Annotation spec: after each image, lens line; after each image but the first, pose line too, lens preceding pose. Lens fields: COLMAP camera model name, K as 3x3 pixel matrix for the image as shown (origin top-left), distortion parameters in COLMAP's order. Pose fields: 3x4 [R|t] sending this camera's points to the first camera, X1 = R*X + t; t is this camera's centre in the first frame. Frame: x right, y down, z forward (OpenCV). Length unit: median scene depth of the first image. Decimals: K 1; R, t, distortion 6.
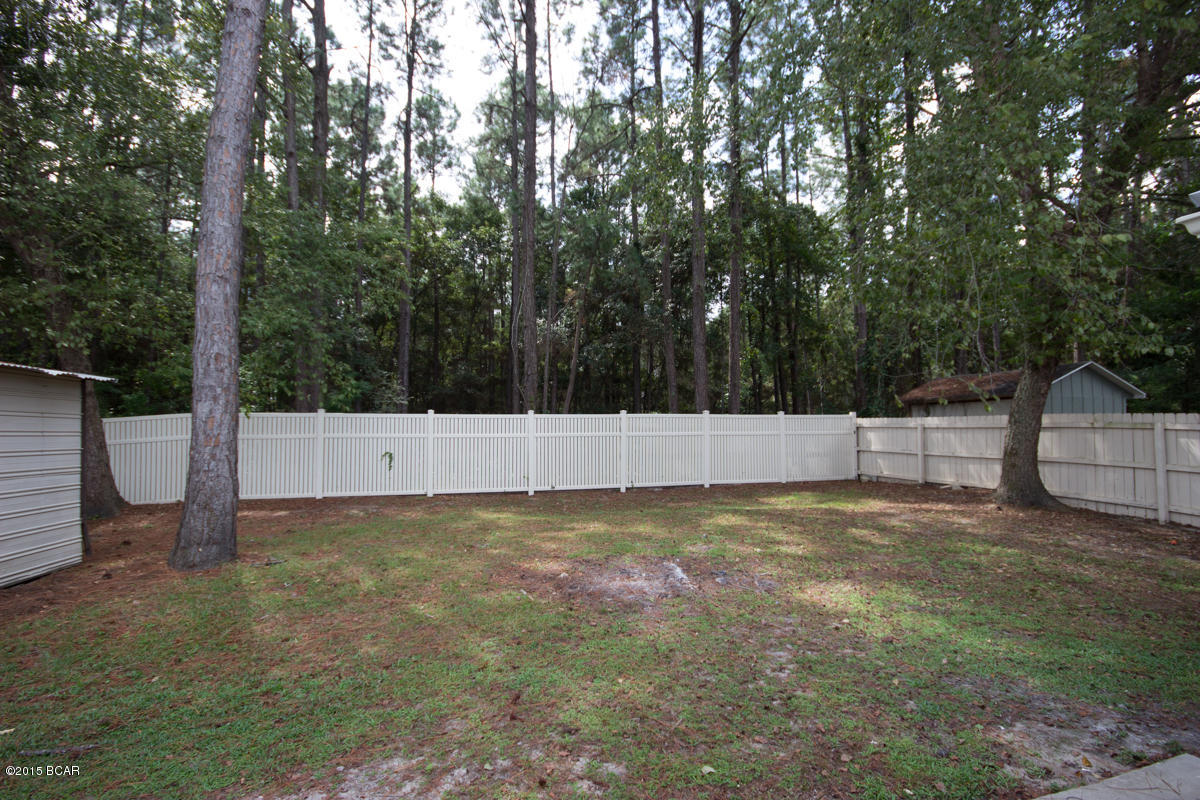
lens RADIAL K [[553.4, 0, 606.2], [0, 553.4, 397.0], [0, 0, 1]] dist [0.012546, -0.013436]
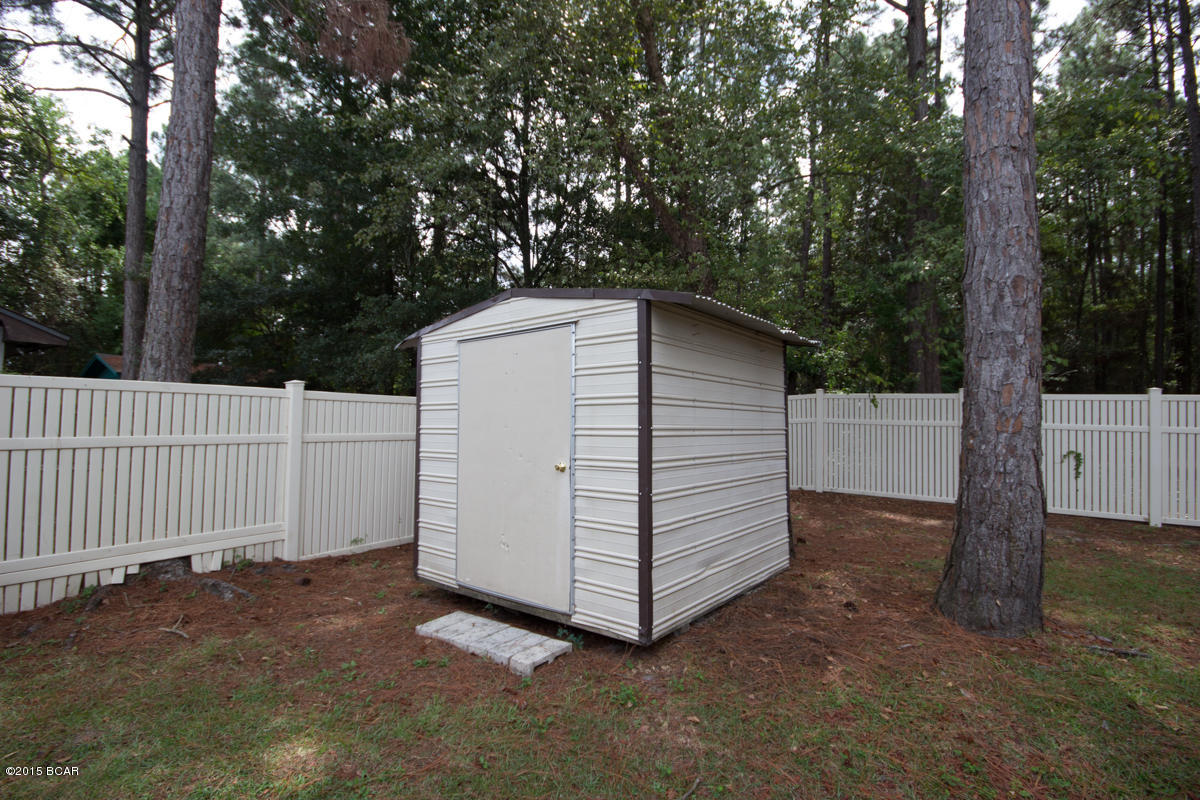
lens RADIAL K [[546.5, 0, 600.0], [0, 546.5, 400.0], [0, 0, 1]] dist [-0.000476, -0.007612]
pose [[0.654601, -0.001382, -0.755973, -0.480827], [0.017776, 0.999750, 0.013565, 0.032422], [0.755765, -0.022317, 0.654462, 0.243127]]
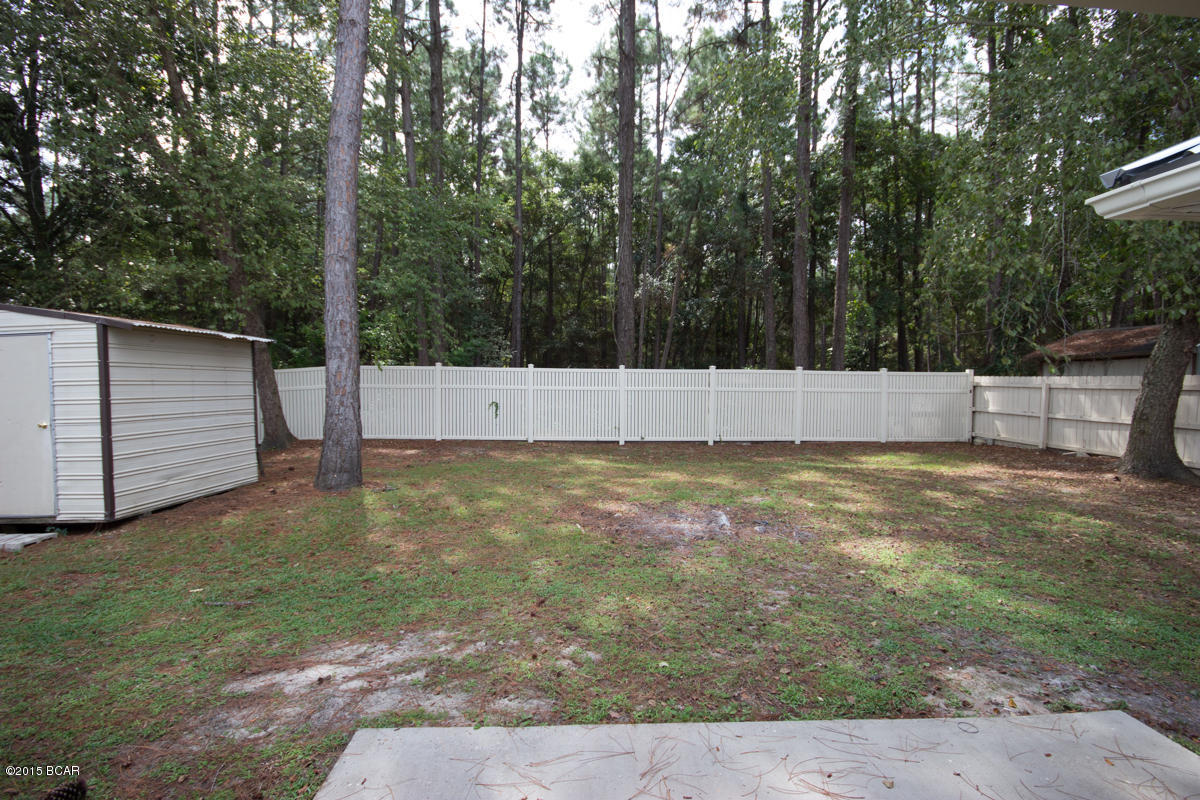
lens RADIAL K [[553.4, 0, 606.2], [0, 553.4, 397.0], [0, 0, 1]] dist [0.012546, -0.013436]
pose [[0.976332, 0.020251, -0.215329, 0.124834], [-0.001564, 0.996242, 0.086604, -0.014136], [0.216273, -0.084217, 0.972694, -0.076006]]
